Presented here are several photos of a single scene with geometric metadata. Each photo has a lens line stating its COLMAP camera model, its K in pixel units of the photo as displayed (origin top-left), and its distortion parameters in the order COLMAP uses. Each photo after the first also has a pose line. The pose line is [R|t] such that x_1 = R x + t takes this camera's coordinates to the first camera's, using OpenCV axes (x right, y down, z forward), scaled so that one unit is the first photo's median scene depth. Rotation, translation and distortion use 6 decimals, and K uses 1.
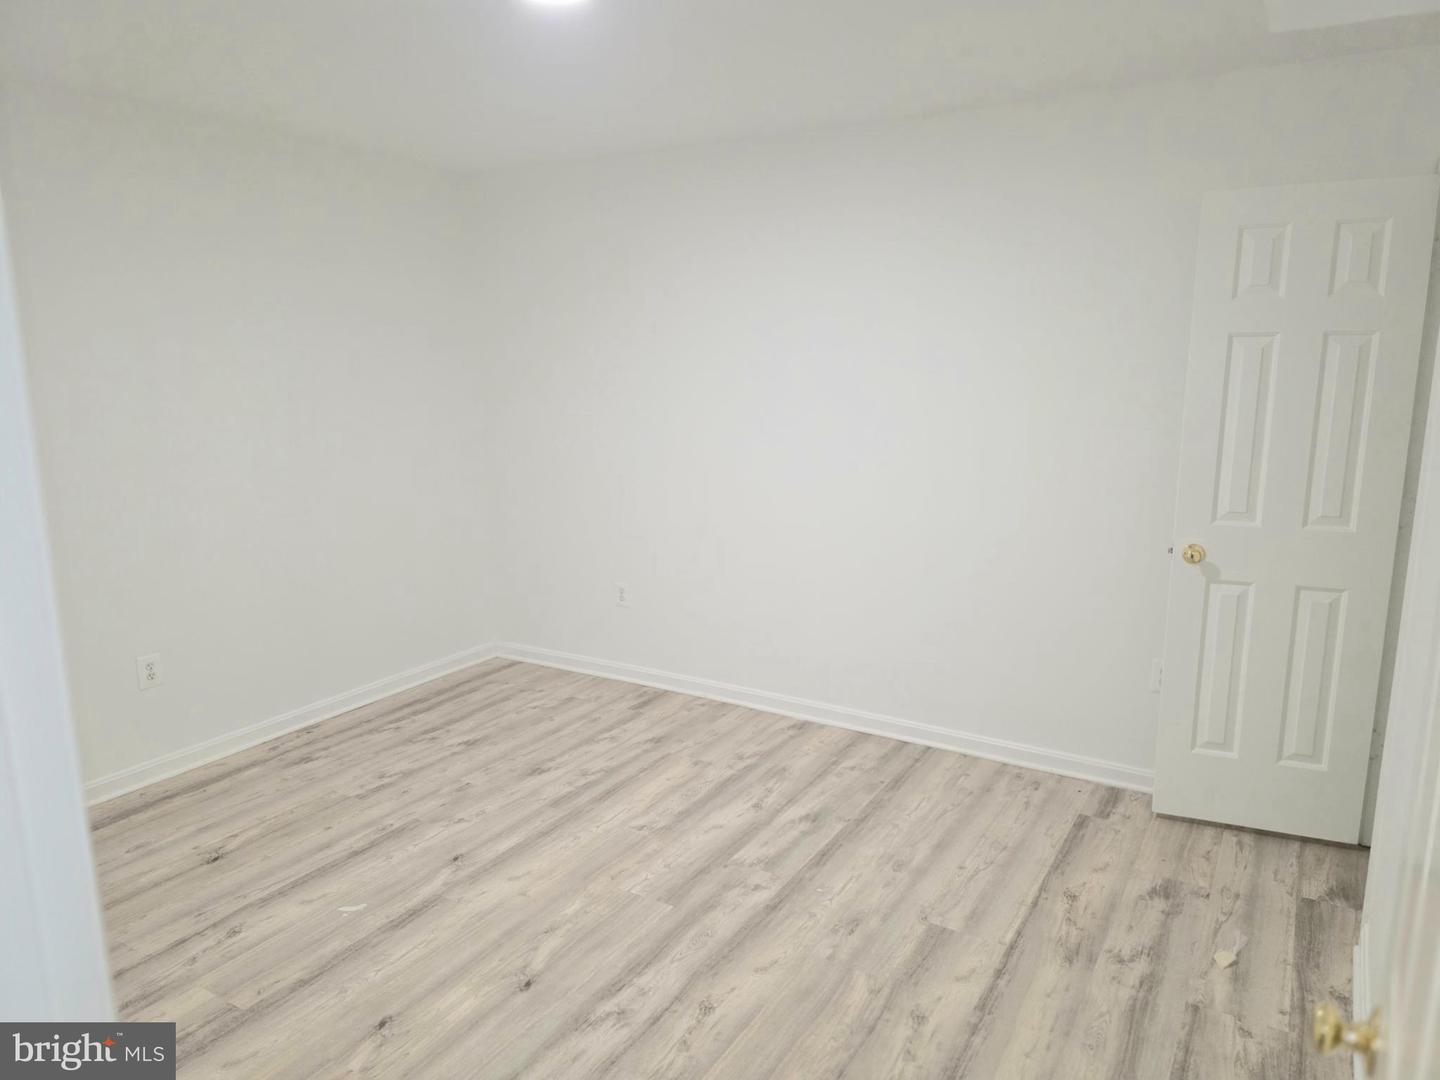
lens RADIAL K [[971.1, 0, 719.5], [0, 971.1, 538.5], [0, 0, 1]] dist [0.028063, -0.024323]
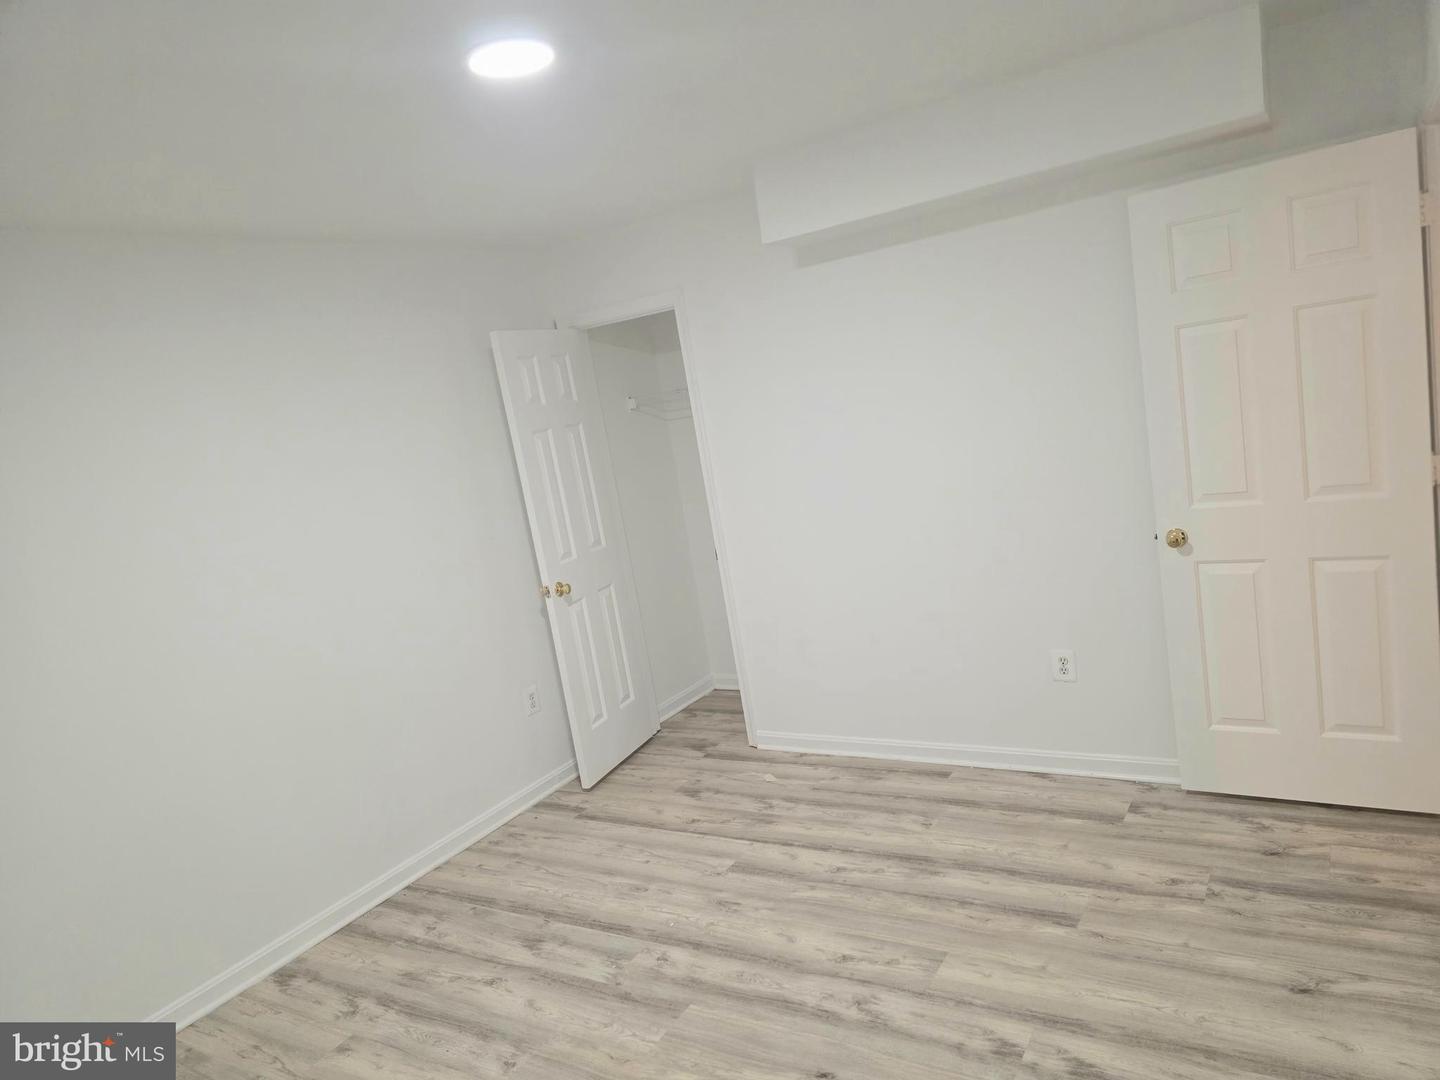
lens RADIAL K [[971.1, 0, 720.1], [0, 971.1, 541.6], [0, 0, 1]] dist [0.028063, -0.024323]
pose [[0.019804, -0.160865, 0.986778, -0.880004], [0.344972, 0.927459, 0.144271, -0.174044], [-0.938404, 0.337554, 0.073861, 0.693691]]
